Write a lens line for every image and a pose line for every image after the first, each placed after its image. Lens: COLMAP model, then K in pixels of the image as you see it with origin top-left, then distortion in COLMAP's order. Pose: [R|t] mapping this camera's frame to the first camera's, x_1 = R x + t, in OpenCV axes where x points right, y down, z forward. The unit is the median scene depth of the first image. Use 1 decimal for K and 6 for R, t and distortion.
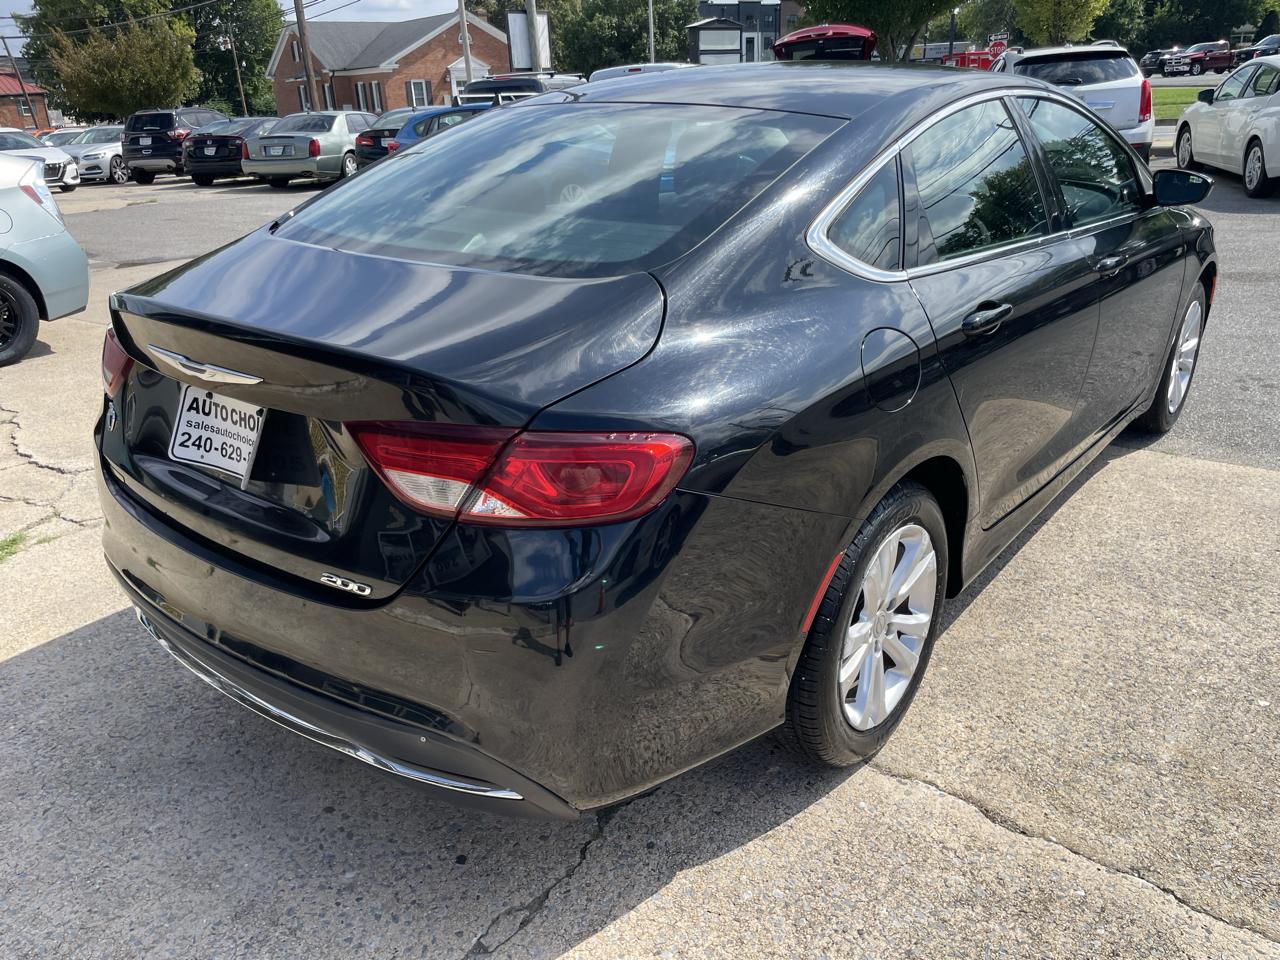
lens RADIAL K [[970.5, 0, 650.7], [0, 970.5, 482.8], [0, 0, 1]] dist [0.086483, -0.117408]
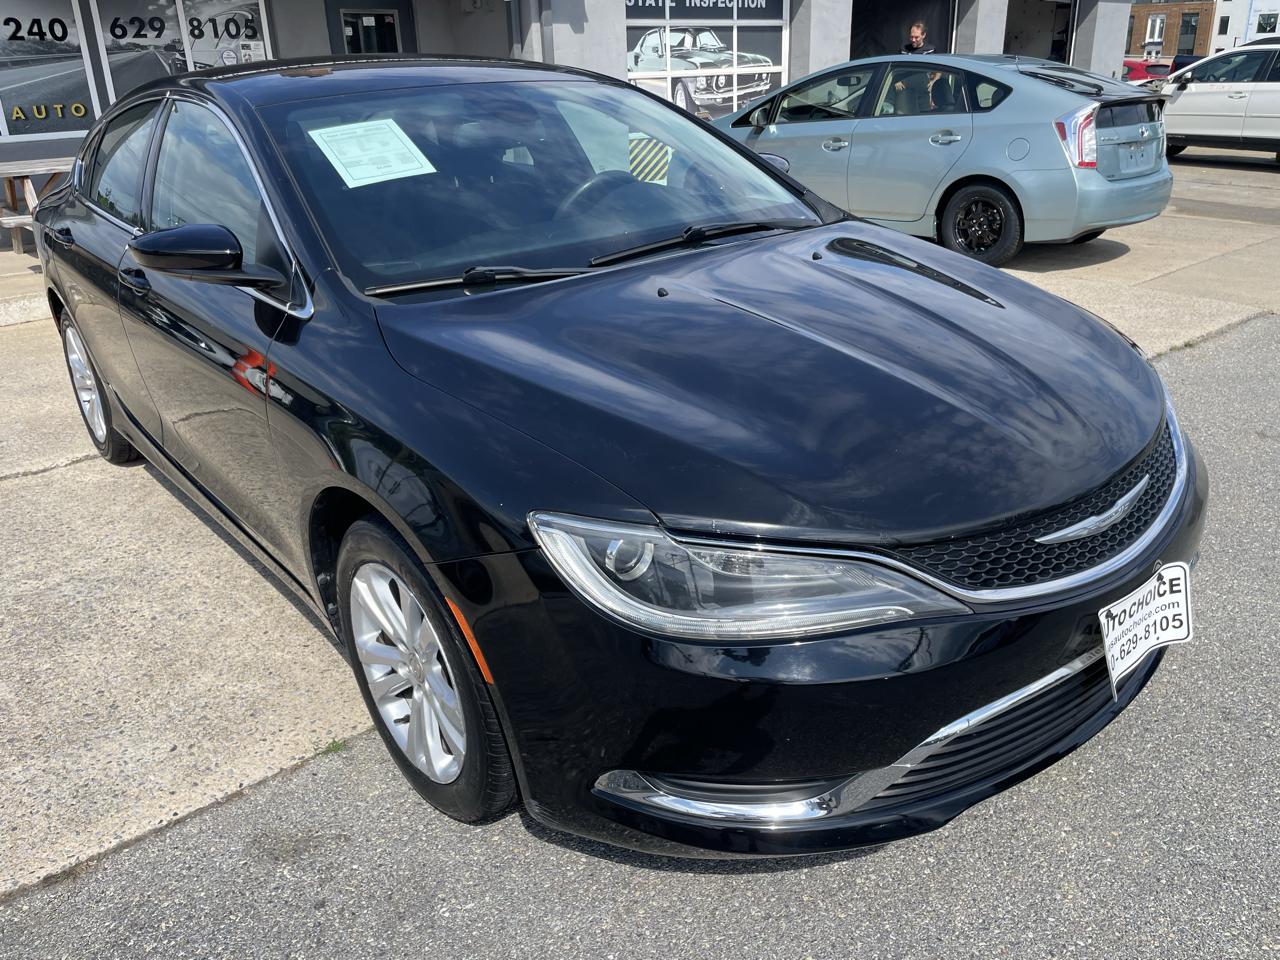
lens RADIAL K [[970.5, 0, 652.6], [0, 970.5, 469.3], [0, 0, 1]] dist [0.086483, -0.117408]
pose [[-0.197249, 0.404458, -0.893032, 1.595494], [-0.335644, 0.828015, 0.449147, -0.822237], [0.921106, 0.388335, -0.027571, 1.917305]]
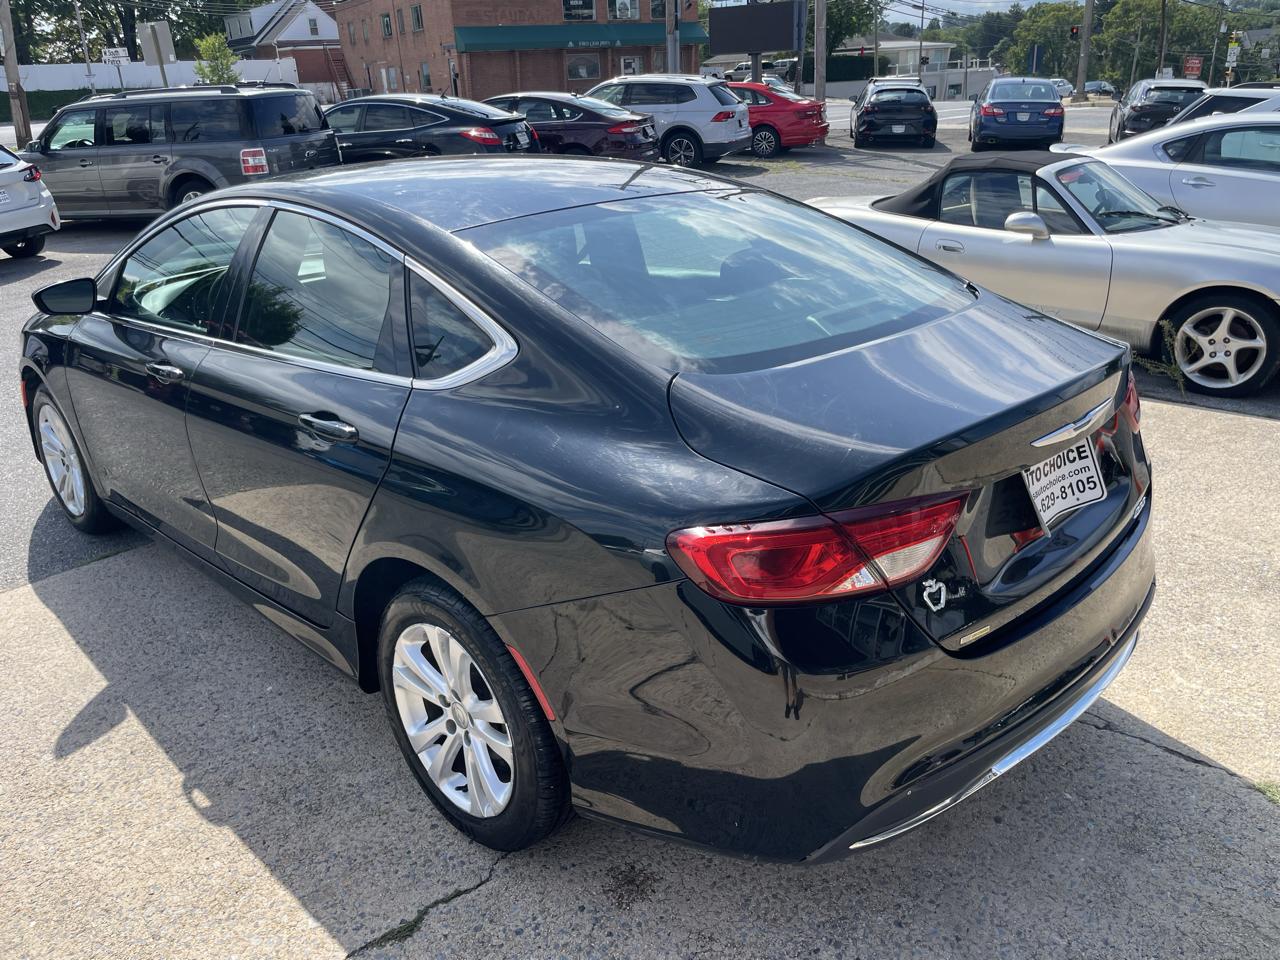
lens RADIAL K [[970.5, 0, 652.6], [0, 970.5, 466.2], [0, 0, 1]] dist [0.086483, -0.117408]
pose [[0.100196, -0.333464, 0.937423, -1.161763], [0.410292, 0.872176, 0.266400, -0.423904], [-0.906433, 0.357925, 0.224206, 0.885691]]
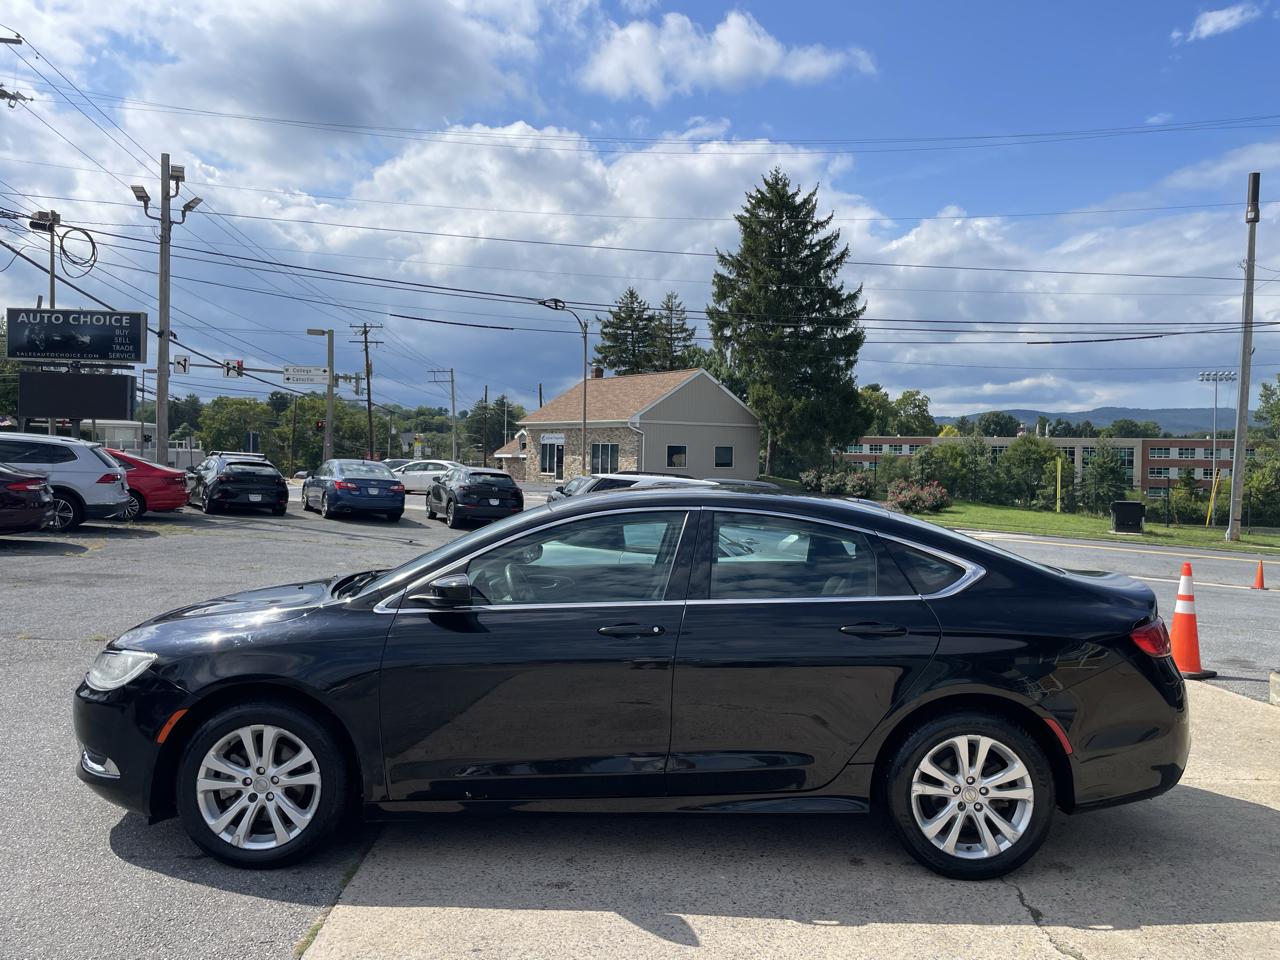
lens RADIAL K [[970.5, 0, 653.9], [0, 970.5, 472.5], [0, 0, 1]] dist [0.086483, -0.117408]
pose [[-0.626267, 0.010352, 0.779540, -1.300645], [0.294927, 0.928747, 0.224605, -1.041096], [-0.721670, 0.370570, -0.584697, 2.487483]]
